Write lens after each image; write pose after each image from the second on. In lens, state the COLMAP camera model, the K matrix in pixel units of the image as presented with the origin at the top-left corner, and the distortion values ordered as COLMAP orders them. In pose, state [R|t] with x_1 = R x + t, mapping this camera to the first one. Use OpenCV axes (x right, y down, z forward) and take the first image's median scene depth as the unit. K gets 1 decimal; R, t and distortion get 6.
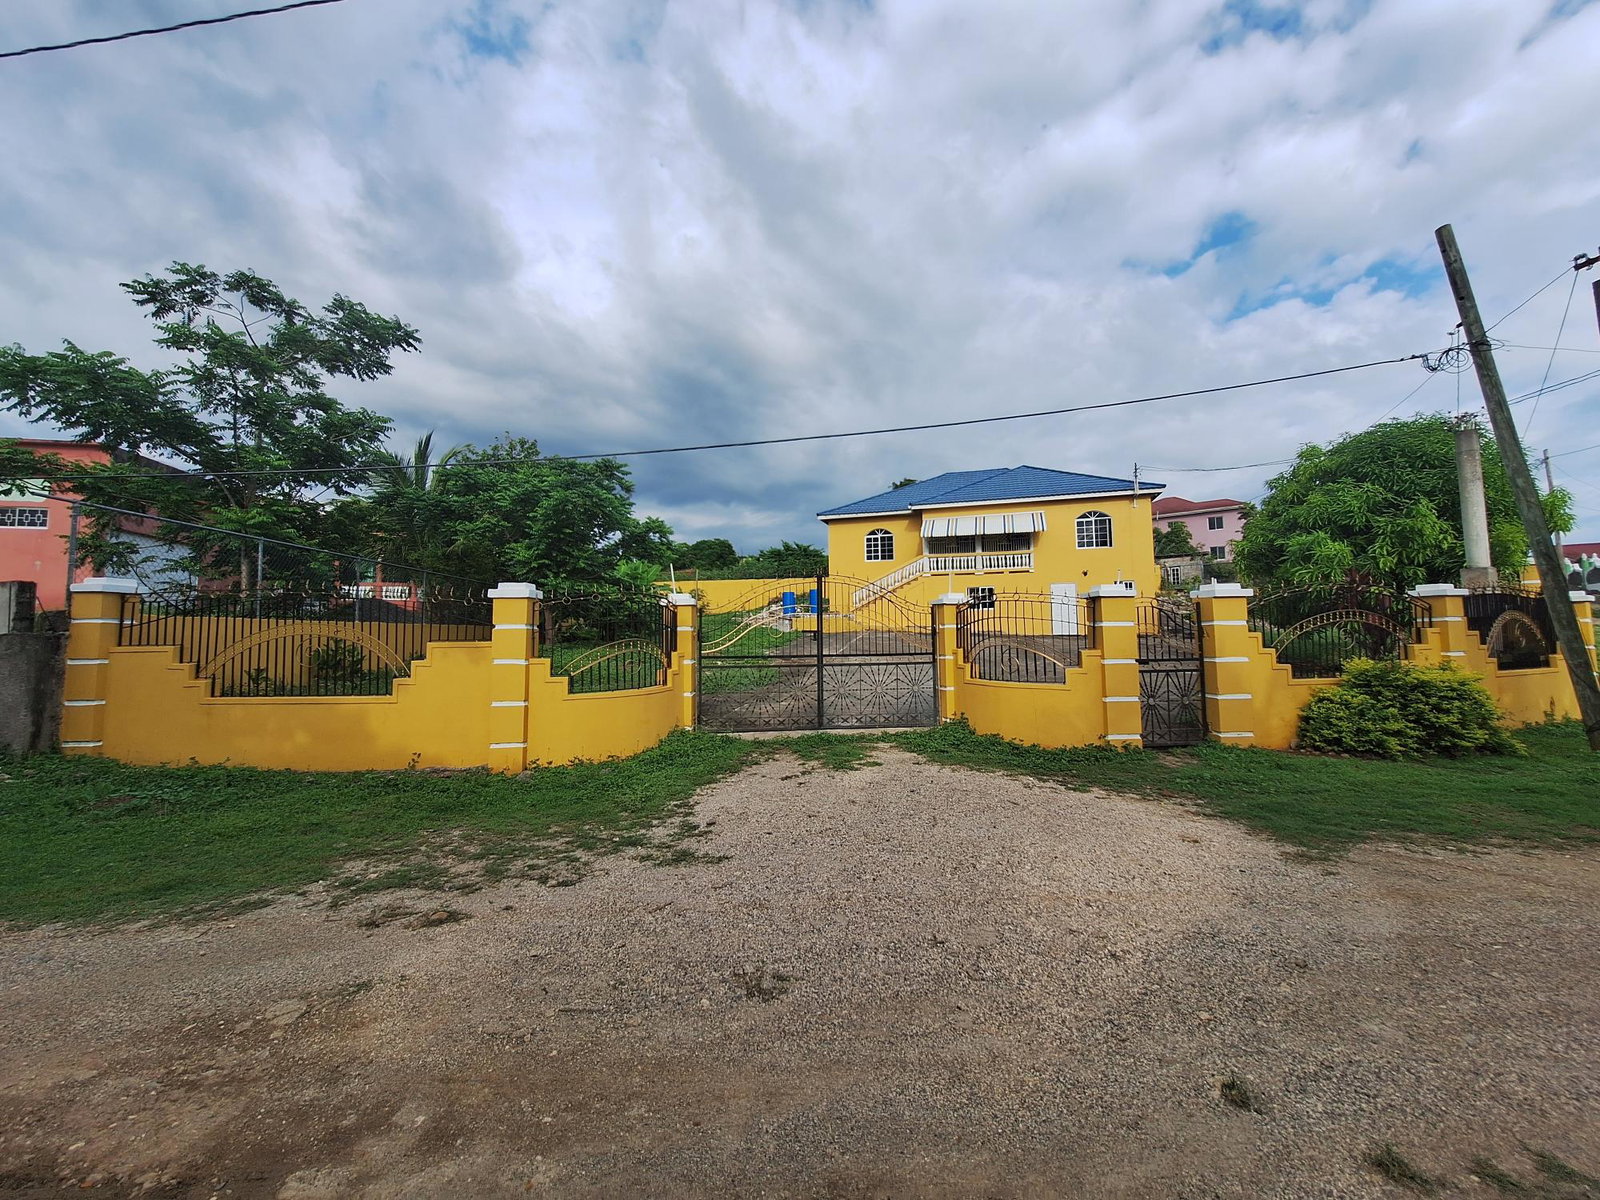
lens RADIAL K [[626.2, 0, 816.7], [0, 626.2, 550.4], [0, 0, 1]] dist [-0.002271, -0.000006]
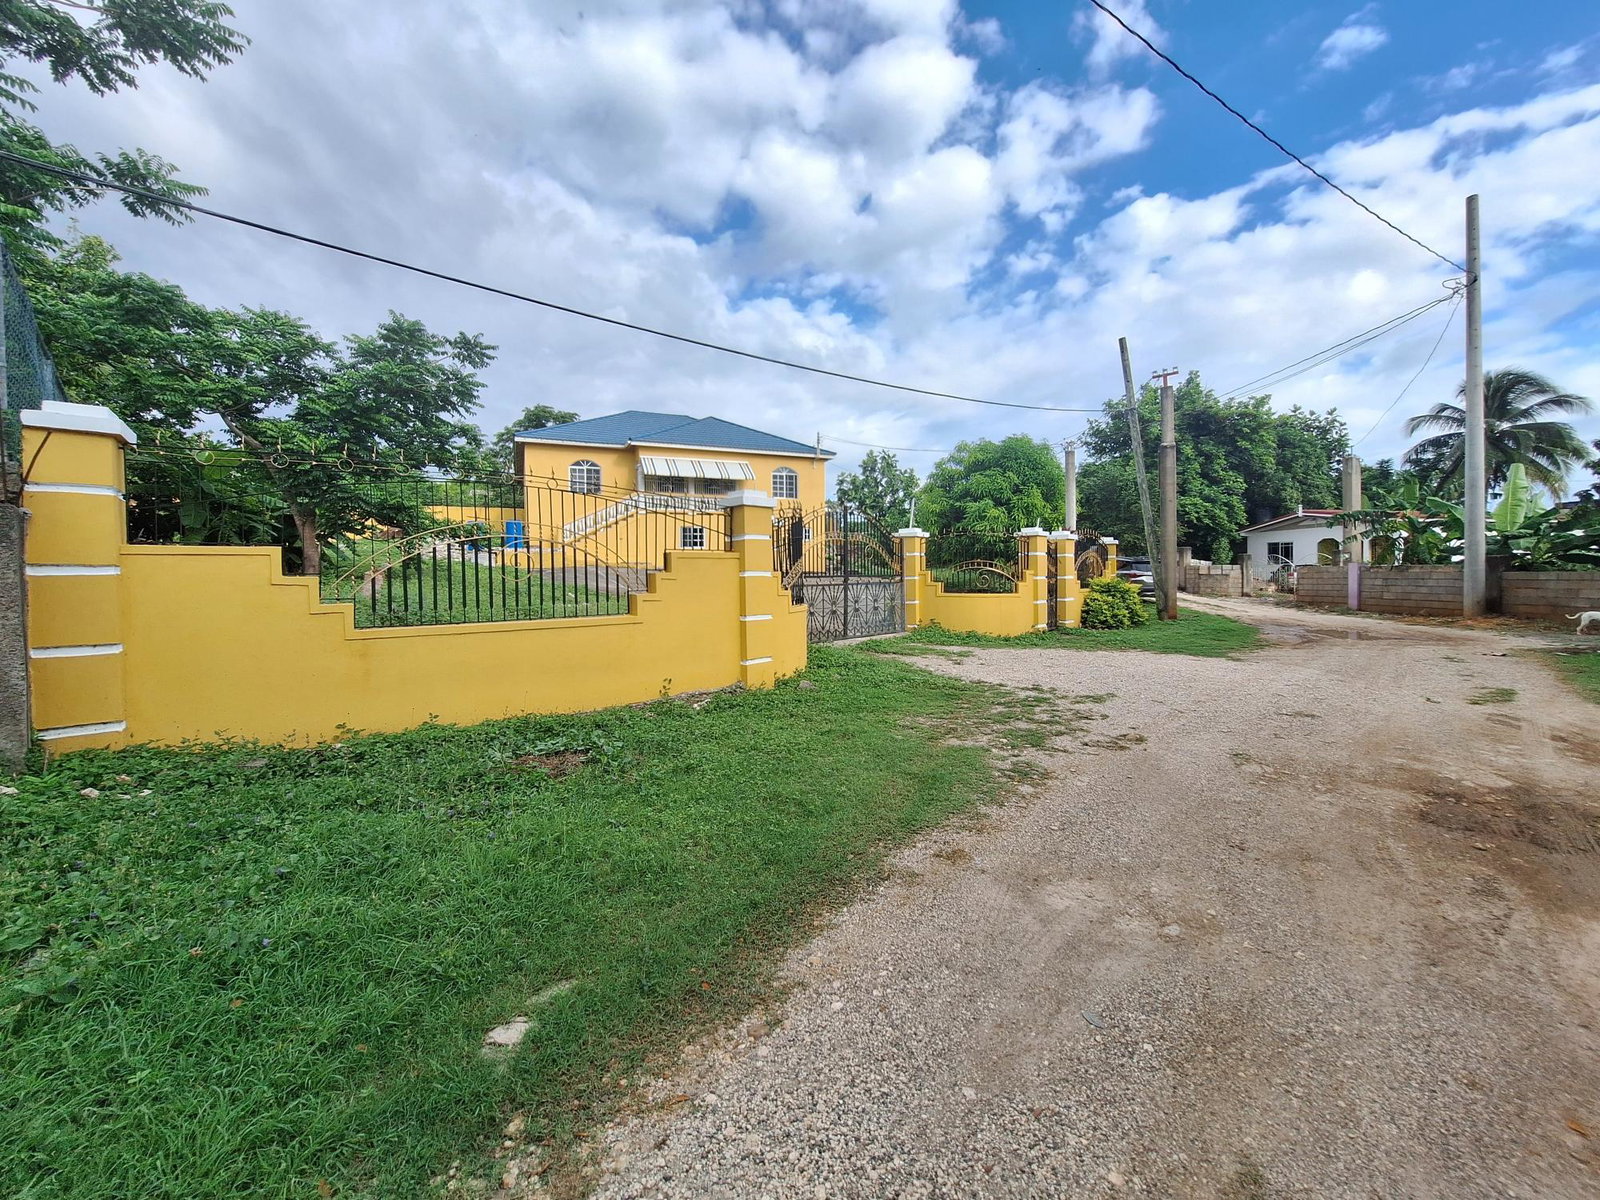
lens RADIAL K [[626.2, 0, 801.9], [0, 626.2, 604.6], [0, 0, 1]] dist [-0.002271, -0.000006]
pose [[0.758298, -0.027079, 0.651345, -0.294481], [-0.085320, 0.986420, 0.140339, 0.022810], [-0.646300, -0.161992, 0.745691, 0.067338]]
